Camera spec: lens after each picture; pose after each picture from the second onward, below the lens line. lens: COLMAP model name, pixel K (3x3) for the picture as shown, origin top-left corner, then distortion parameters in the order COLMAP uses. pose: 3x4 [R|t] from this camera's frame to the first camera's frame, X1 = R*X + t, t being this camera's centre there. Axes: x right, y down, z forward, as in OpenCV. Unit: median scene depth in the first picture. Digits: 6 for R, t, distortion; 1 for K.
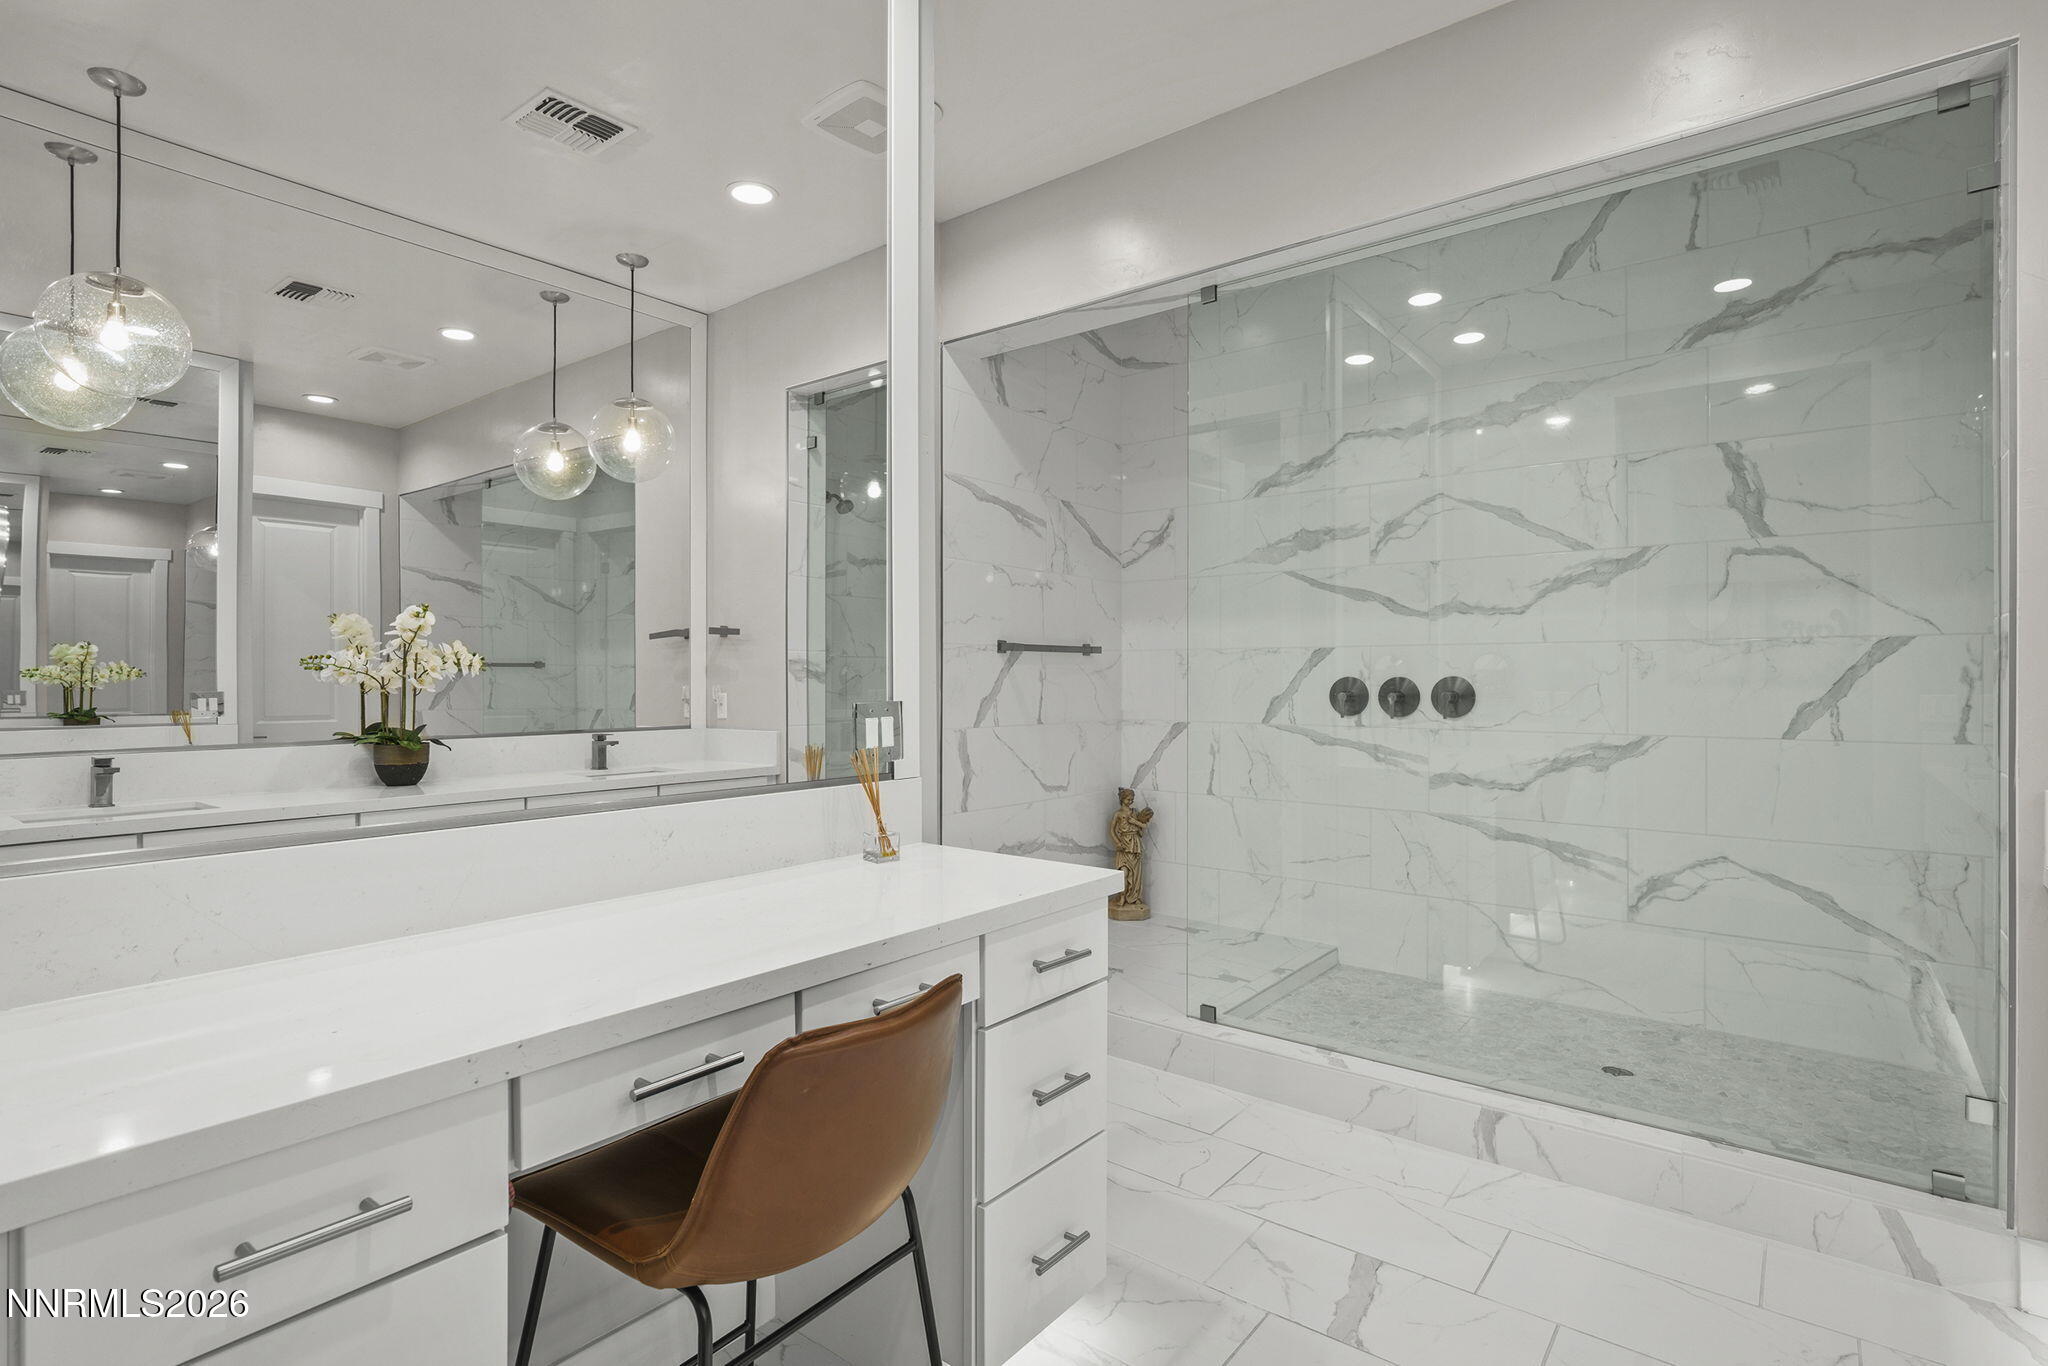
lens RADIAL K [[994.6, 0, 1043.5], [0, 994.6, 681.3], [0, 0, 1]] dist [0.000611, 0.000656]
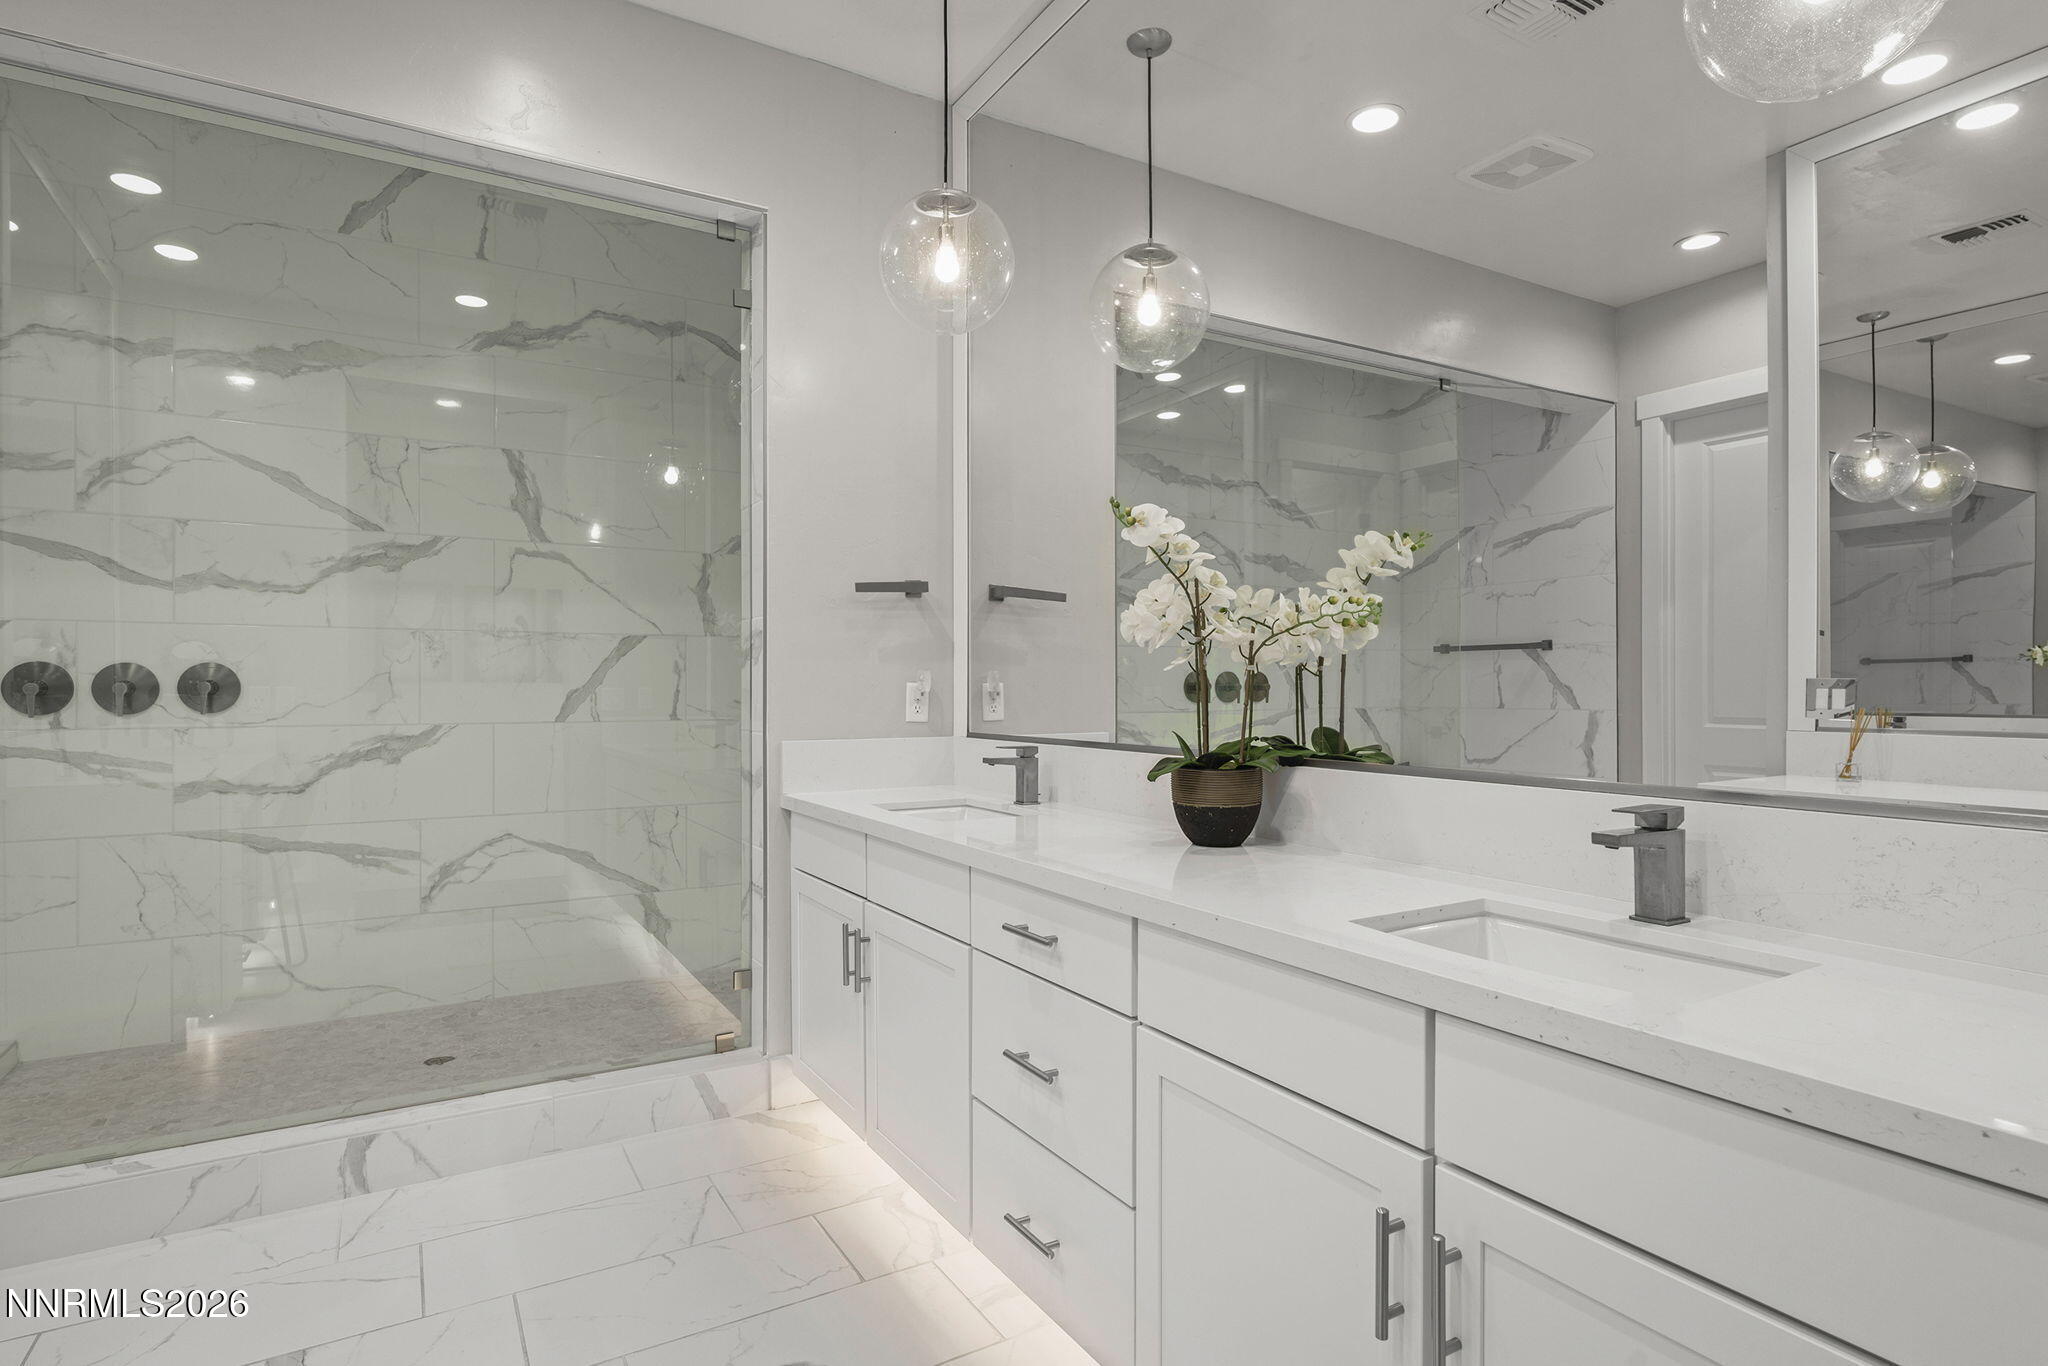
lens RADIAL K [[994.6, 0, 1043.5], [0, 994.6, 681.3], [0, 0, 1]] dist [0.000611, 0.000656]
pose [[0.385301, -0.001533, 0.922790, -0.088308], [0.001070, 0.999999, 0.001214, 0.010833], [-0.922791, 0.000520, 0.385302, 0.050144]]
